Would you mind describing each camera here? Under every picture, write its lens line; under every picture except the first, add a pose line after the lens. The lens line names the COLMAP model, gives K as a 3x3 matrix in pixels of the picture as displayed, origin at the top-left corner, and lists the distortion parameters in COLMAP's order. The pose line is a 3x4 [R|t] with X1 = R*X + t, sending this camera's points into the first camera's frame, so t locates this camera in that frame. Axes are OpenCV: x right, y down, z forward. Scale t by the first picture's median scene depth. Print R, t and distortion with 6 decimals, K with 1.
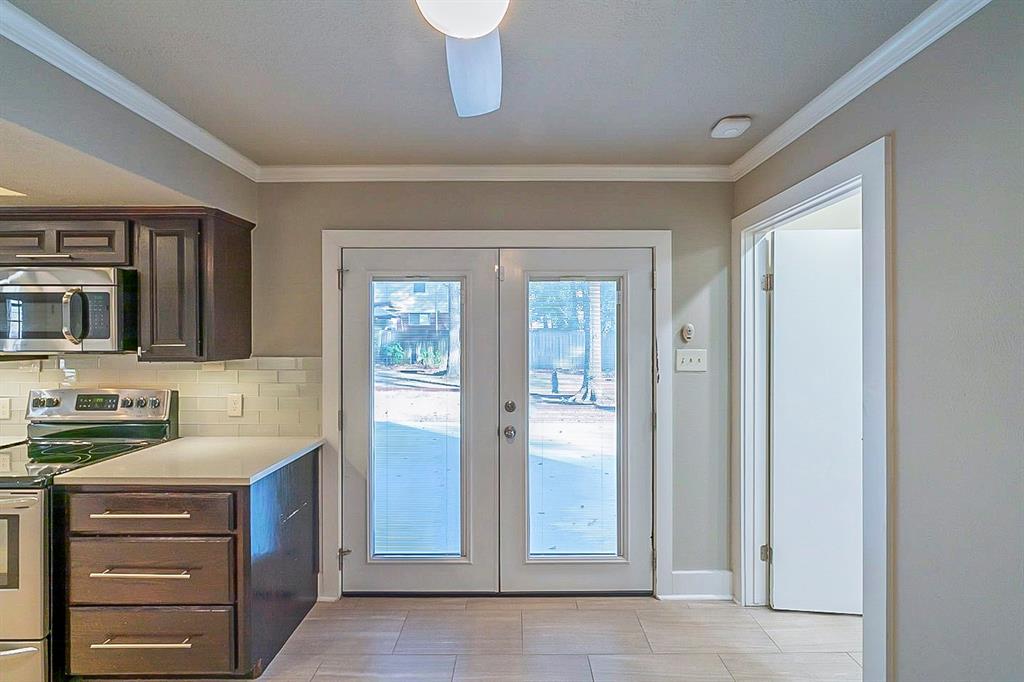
lens RADIAL K [[401.1, 0, 513.8], [0, 401.1, 344.3], [0, 0, 1]] dist [-0.000515, 0.000005]
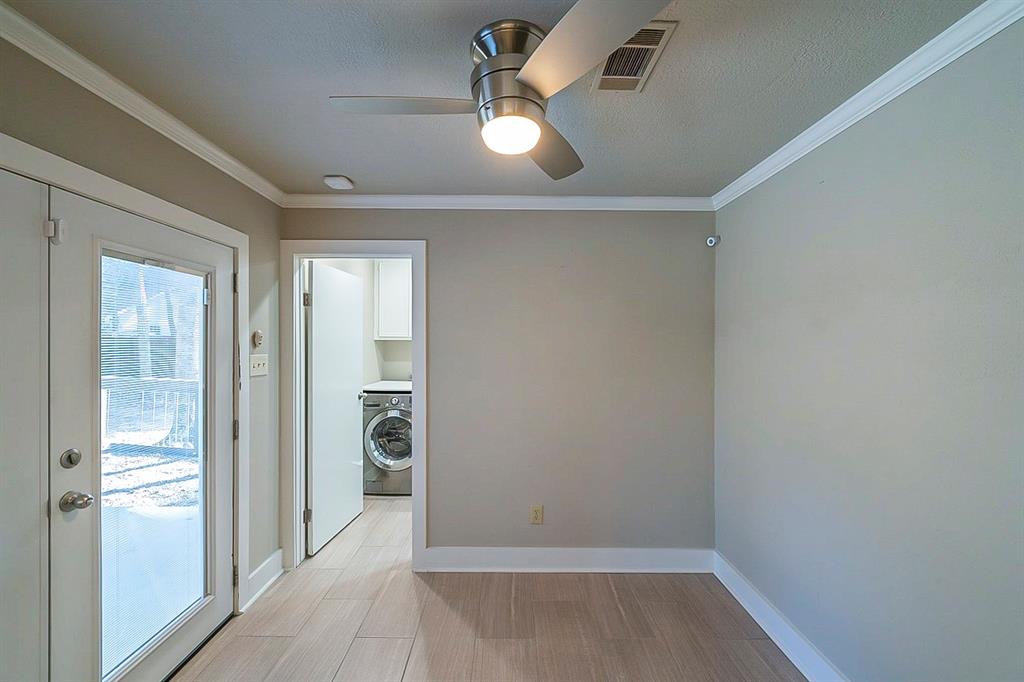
lens RADIAL K [[407.0, 0, 513.8], [0, 407.0, 357.8], [0, 0, 1]] dist [-0.000940, 0.000024]
pose [[-0.011944, -0.032242, 0.999409, -0.622711], [0.011976, 0.999404, 0.032385, -0.005779], [-0.999857, 0.012356, -0.011551, 0.353770]]
